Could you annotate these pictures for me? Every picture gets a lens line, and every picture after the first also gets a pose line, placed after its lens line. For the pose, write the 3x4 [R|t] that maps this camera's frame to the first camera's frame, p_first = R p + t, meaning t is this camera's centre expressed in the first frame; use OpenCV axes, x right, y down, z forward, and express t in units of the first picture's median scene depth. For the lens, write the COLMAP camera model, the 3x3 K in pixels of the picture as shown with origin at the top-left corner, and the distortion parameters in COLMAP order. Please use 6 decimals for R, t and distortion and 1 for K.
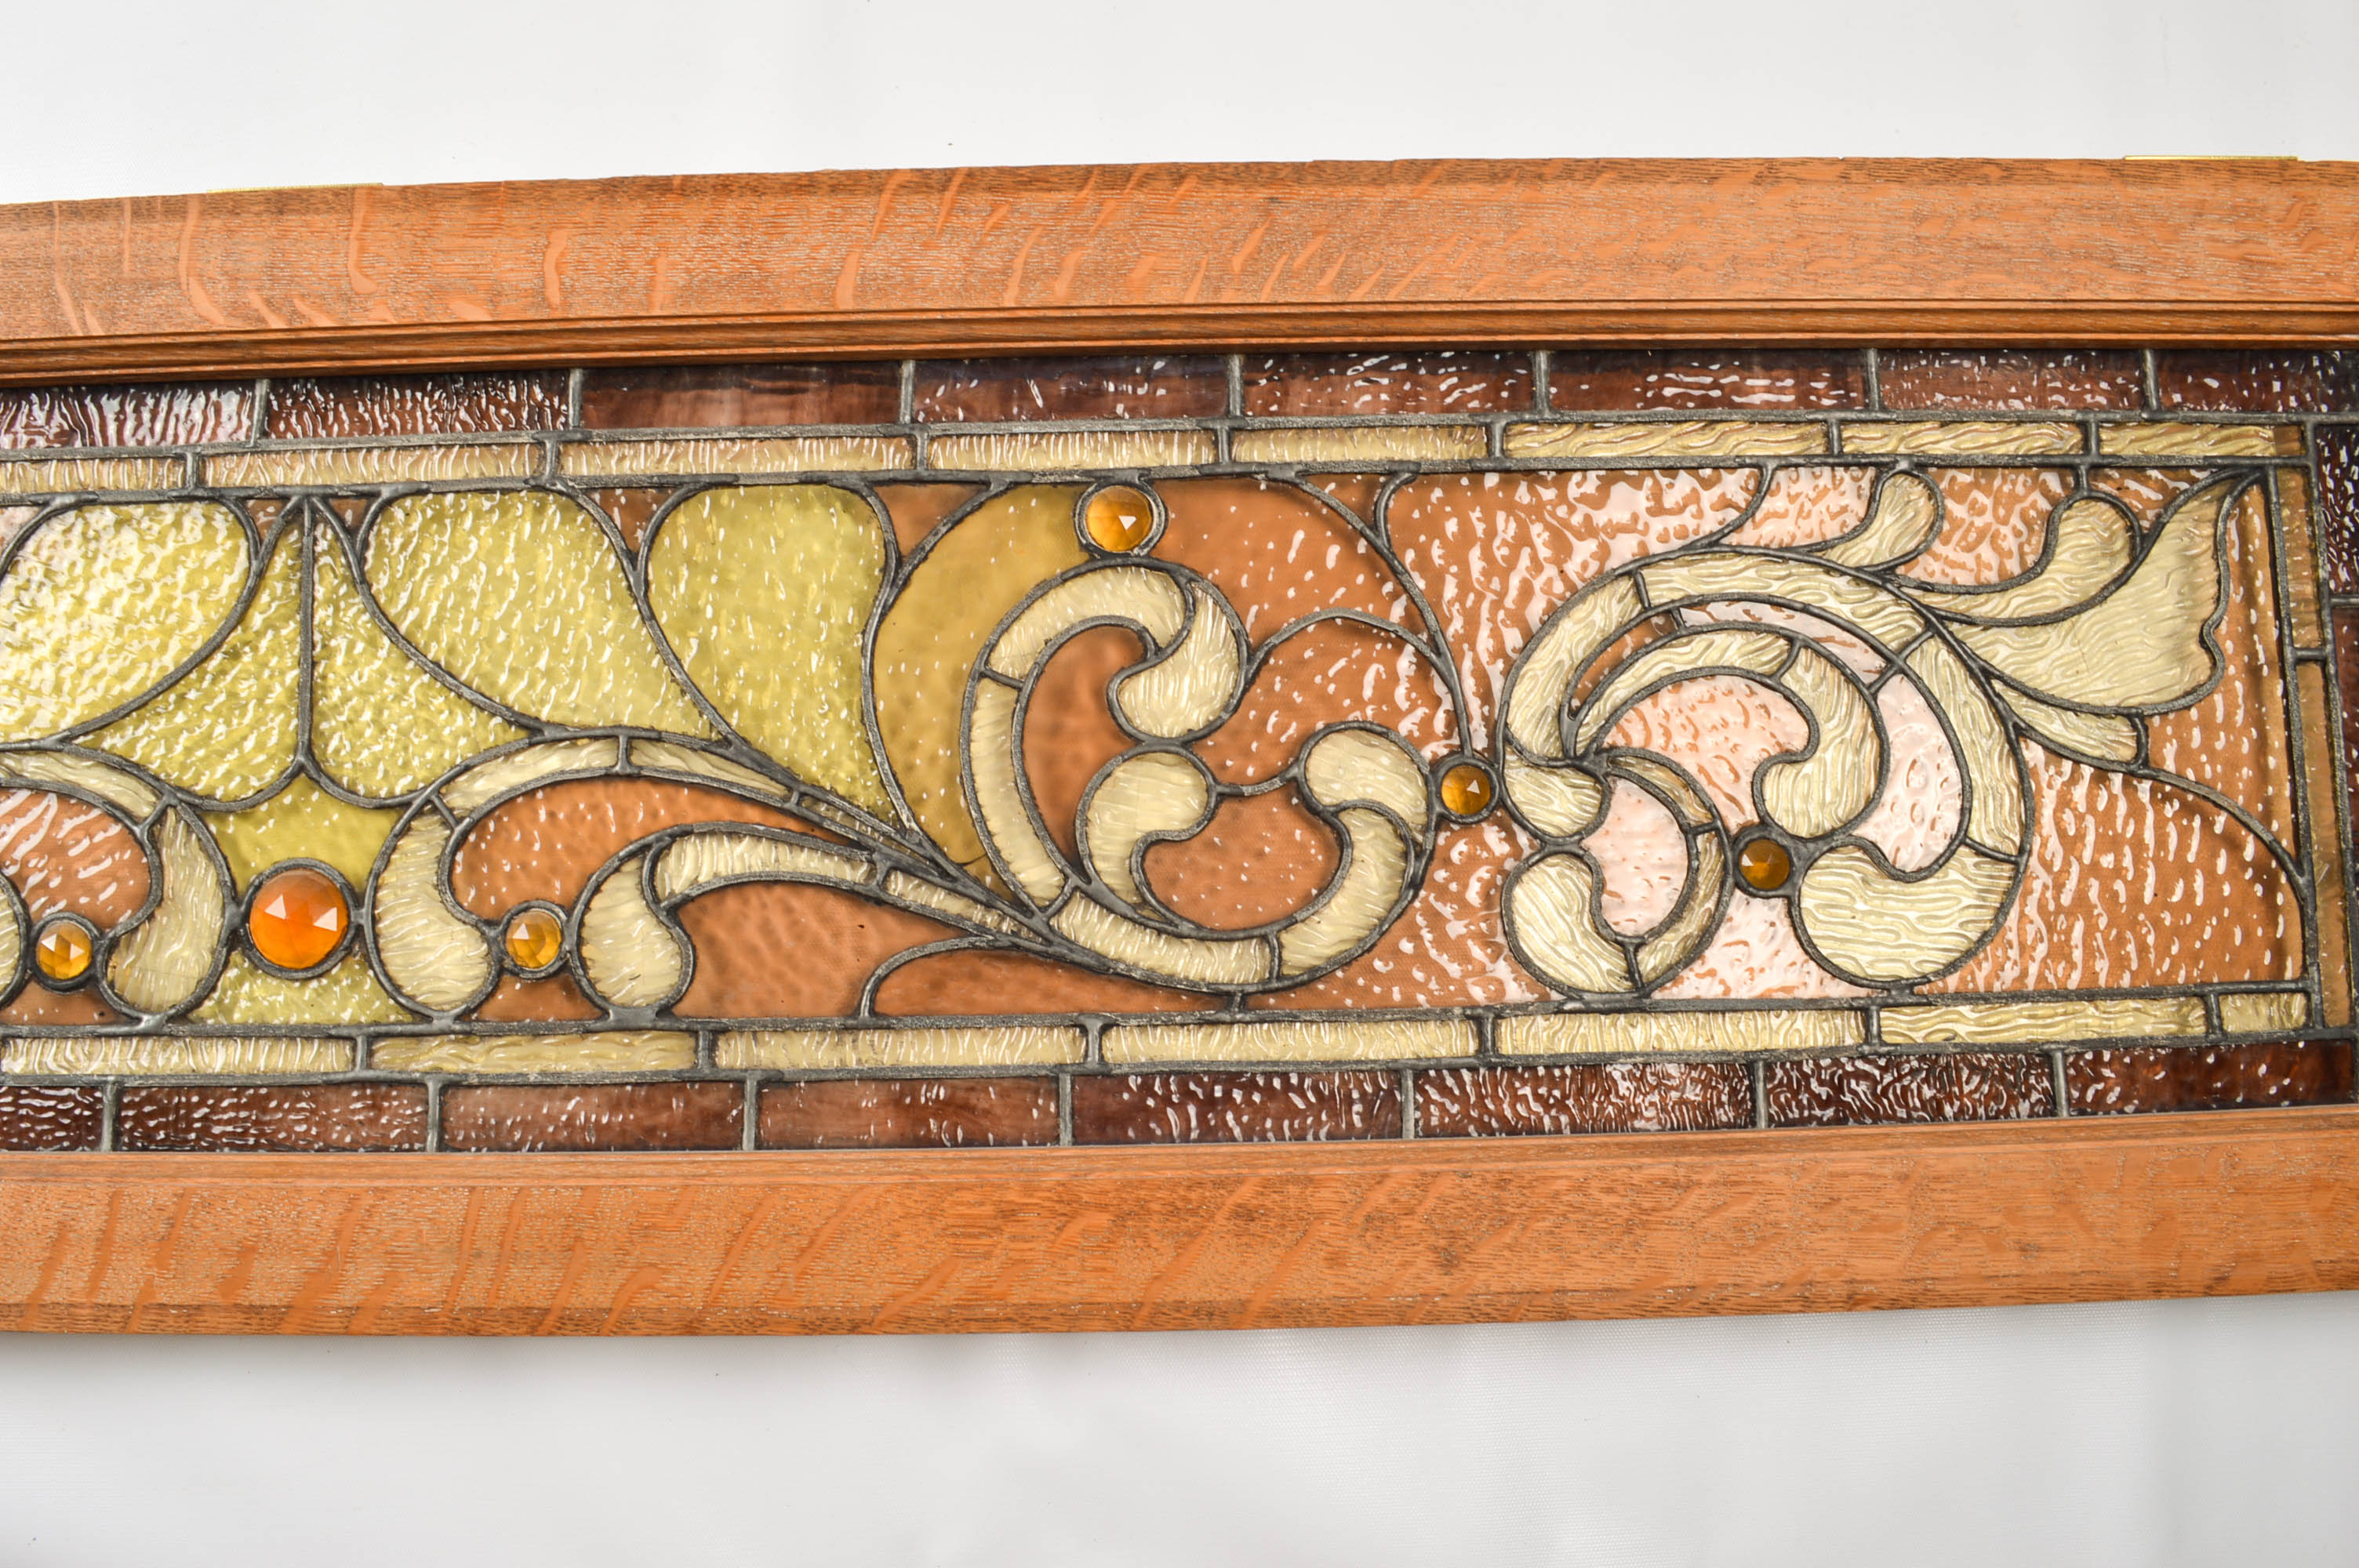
lens RADIAL K [[1817.5, 0, 1252.1], [0, 1817.5, 781.8], [0, 0, 1]] dist [0.001296, -0.062589]
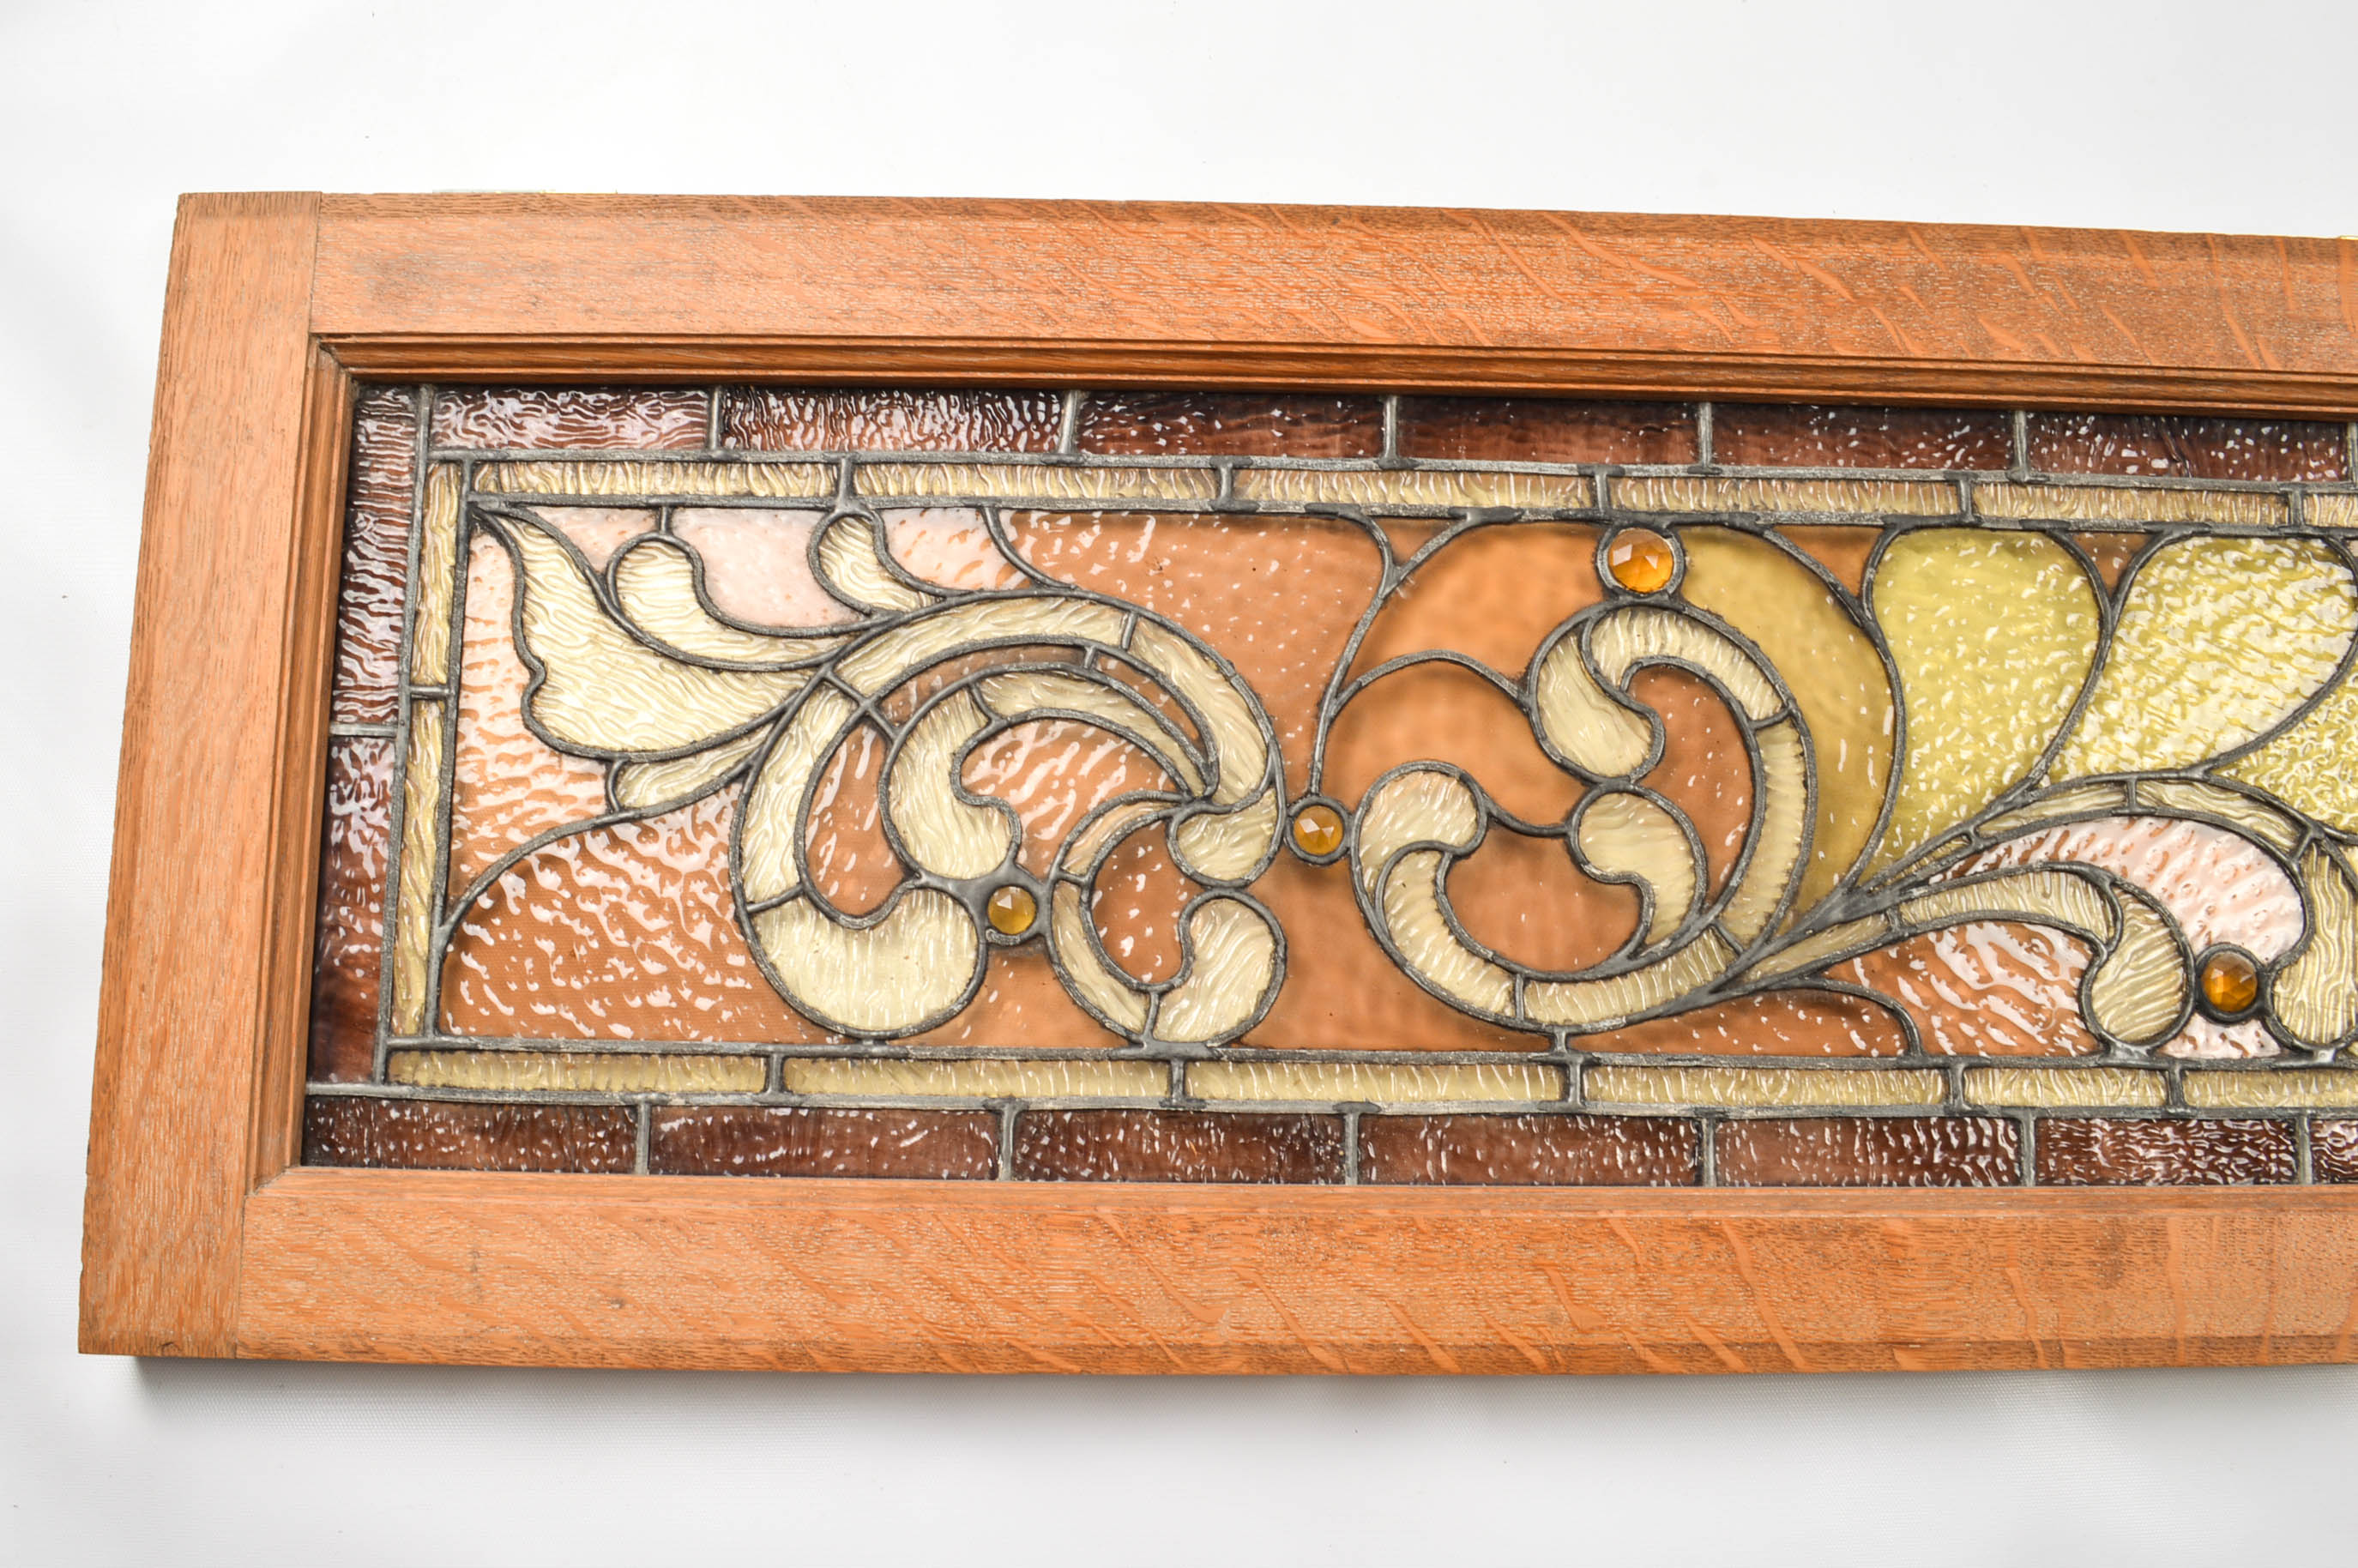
lens RADIAL K [[1817.0, 0, 1251.6], [0, 1817.0, 781.8], [0, 0, 1]] dist [0.001296, -0.062589]
pose [[0.998194, 0.028987, 0.052623, -0.350433], [-0.027899, 0.999384, -0.021291, 0.005260], [-0.053208, 0.019784, 0.998387, 0.006924]]
